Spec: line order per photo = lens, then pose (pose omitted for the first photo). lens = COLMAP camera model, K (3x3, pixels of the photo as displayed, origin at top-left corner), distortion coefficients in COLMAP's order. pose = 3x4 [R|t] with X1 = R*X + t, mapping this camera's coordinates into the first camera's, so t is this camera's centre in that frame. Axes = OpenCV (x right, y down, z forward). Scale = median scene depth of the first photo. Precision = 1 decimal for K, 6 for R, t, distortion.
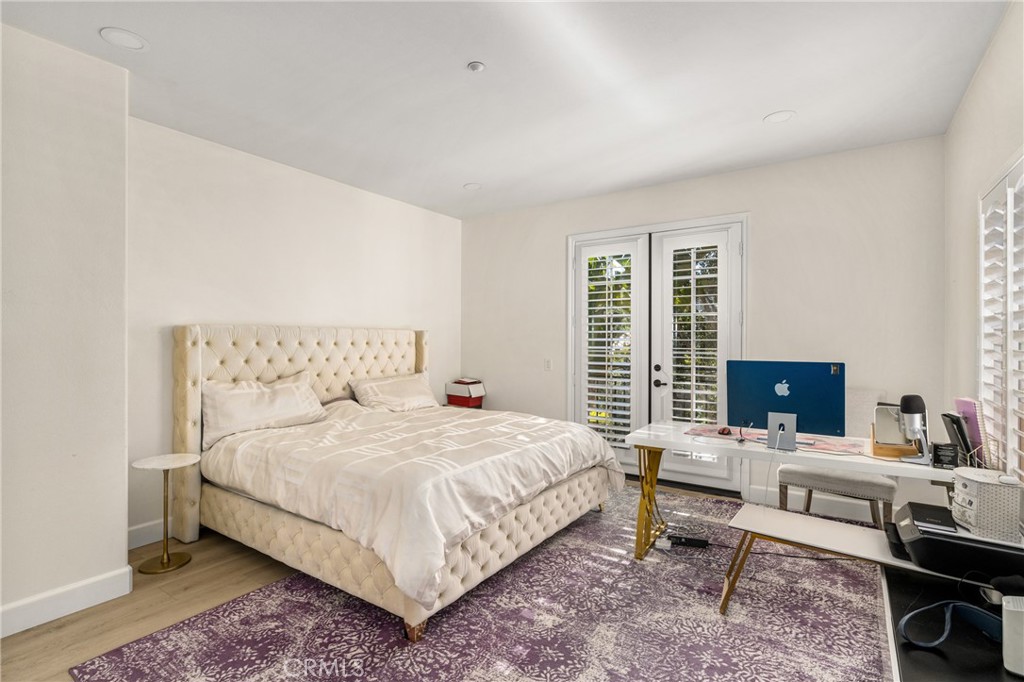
lens RADIAL K [[488.0, 0, 512.0], [0, 488.0, 341.0], [0, 0, 1]] dist [-0.001303, -0.000149]
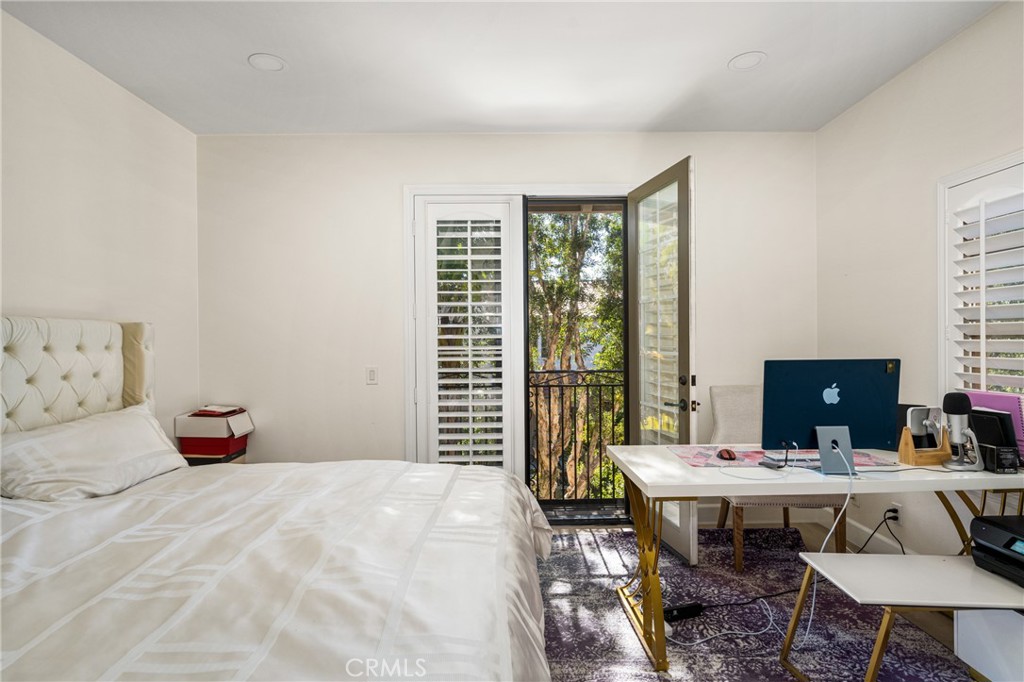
lens RADIAL K [[508.6, 0, 512.0], [0, 508.6, 341.0], [0, 0, 1]] dist [0.003185, -0.000020]
pose [[0.817990, -0.011880, 0.575110, -0.189361], [0.012763, 0.999915, 0.002502, 0.002305], [-0.575091, 0.005294, 0.818072, 0.364753]]
